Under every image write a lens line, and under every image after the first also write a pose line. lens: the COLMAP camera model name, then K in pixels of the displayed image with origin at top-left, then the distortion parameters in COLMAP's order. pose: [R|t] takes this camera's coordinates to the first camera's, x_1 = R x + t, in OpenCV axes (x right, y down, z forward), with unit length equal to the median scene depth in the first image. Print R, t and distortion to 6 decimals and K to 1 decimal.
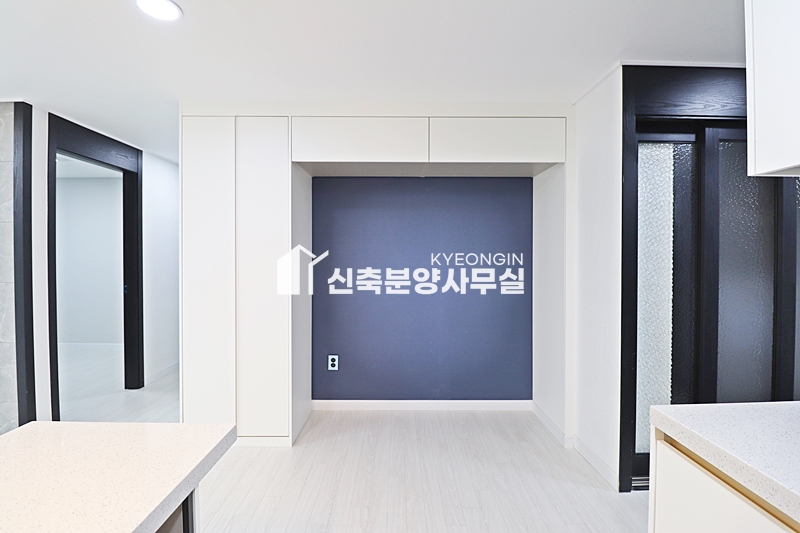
lens RADIAL K [[368.3, 0, 406.0], [0, 368.3, 258.3], [0, 0, 1]] dist [-0.004835, -0.009558]
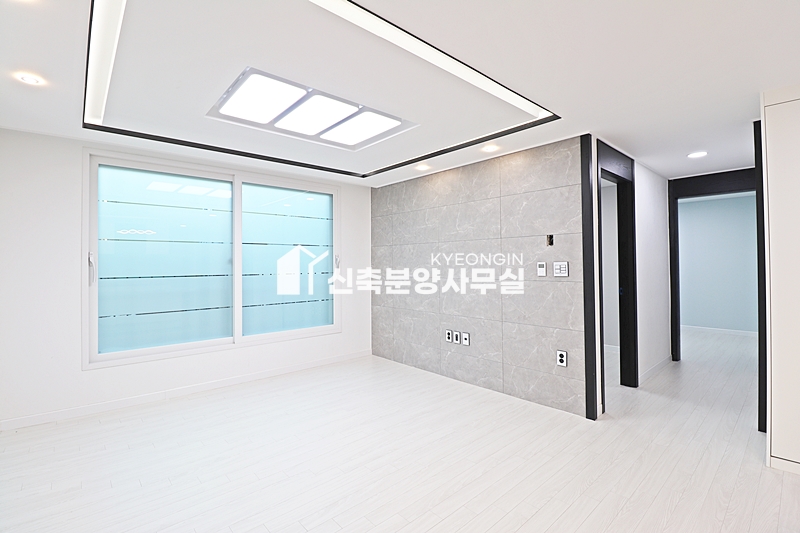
lens RADIAL K [[368.3, 0, 398.8], [0, 368.3, 259.0], [0, 0, 1]] dist [-0.004835, -0.009558]
pose [[0.666928, -0.019039, -0.744879, -0.564879], [0.005669, 0.999774, -0.020478, 0.011176], [0.745100, 0.009434, 0.666886, -0.298303]]
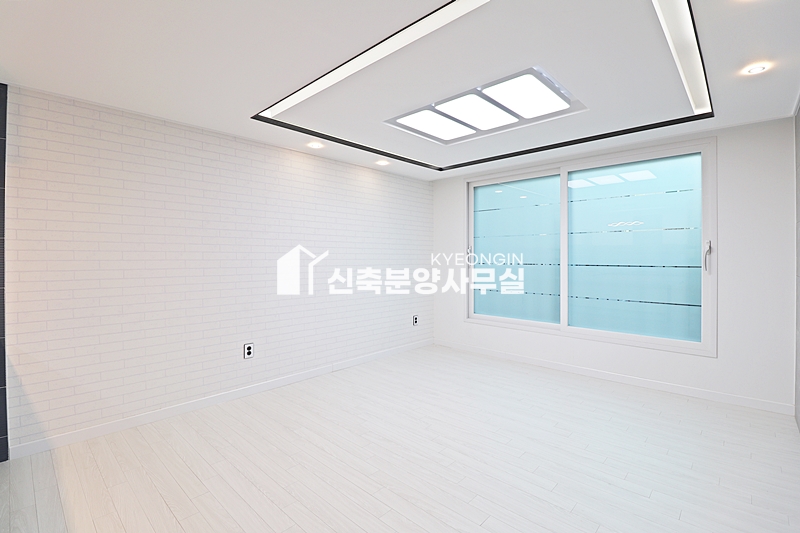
lens RADIAL K [[368.3, 0, 396.6], [0, 368.3, 258.0], [0, 0, 1]] dist [-0.004835, -0.009558]
pose [[-0.689322, -0.000968, -0.724455, -0.534089], [-0.007005, 0.999961, 0.005329, 0.010942], [0.724422, 0.008749, -0.689302, 0.861687]]
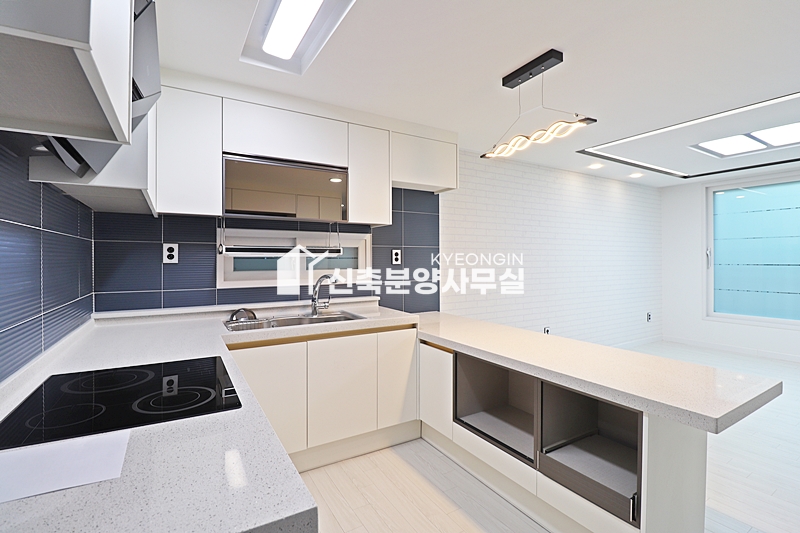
lens RADIAL K [[368.3, 0, 397.5], [0, 368.3, 259.8], [0, 0, 1]] dist [-0.004835, -0.009558]
pose [[-0.858049, 0.000827, -0.513568, 0.352349], [-0.002126, 0.999984, 0.005162, 0.015035], [0.513564, 0.005521, -0.858033, 0.643808]]
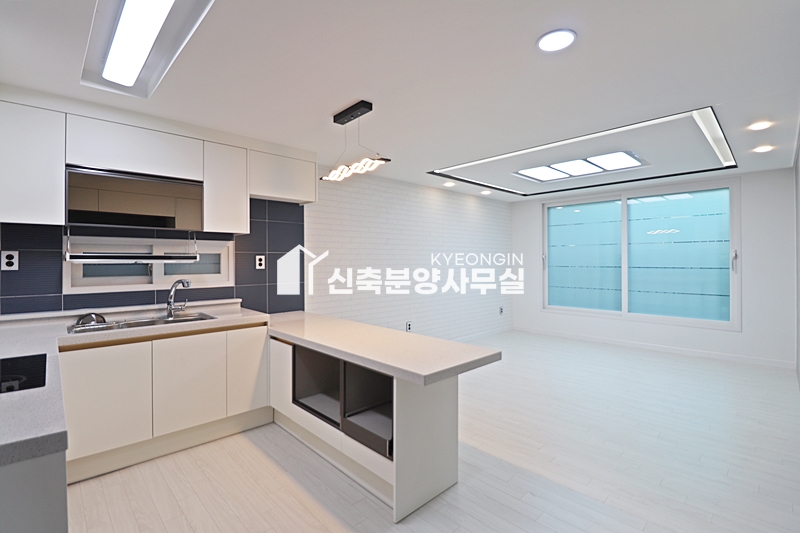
lens RADIAL K [[368.3, 0, 397.0], [0, 368.3, 260.1], [0, 0, 1]] dist [-0.004835, -0.009558]
pose [[-0.722617, 0.000309, -0.691248, 0.287702], [-0.002088, 0.999994, 0.002629, -0.001399], [0.691245, 0.003343, -0.722612, 0.921237]]
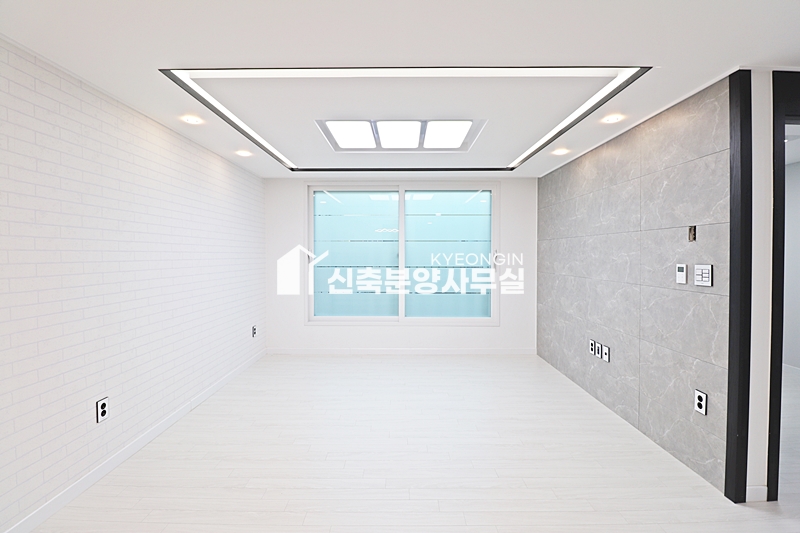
lens RADIAL K [[368.3, 0, 397.8], [0, 368.3, 260.0], [0, 0, 1]] dist [-0.004835, -0.009558]
pose [[-0.006052, 0.013480, -0.999891, -0.253372], [-0.007153, 0.999883, 0.013524, -0.020476], [0.999956, 0.007234, -0.005954, 0.251273]]
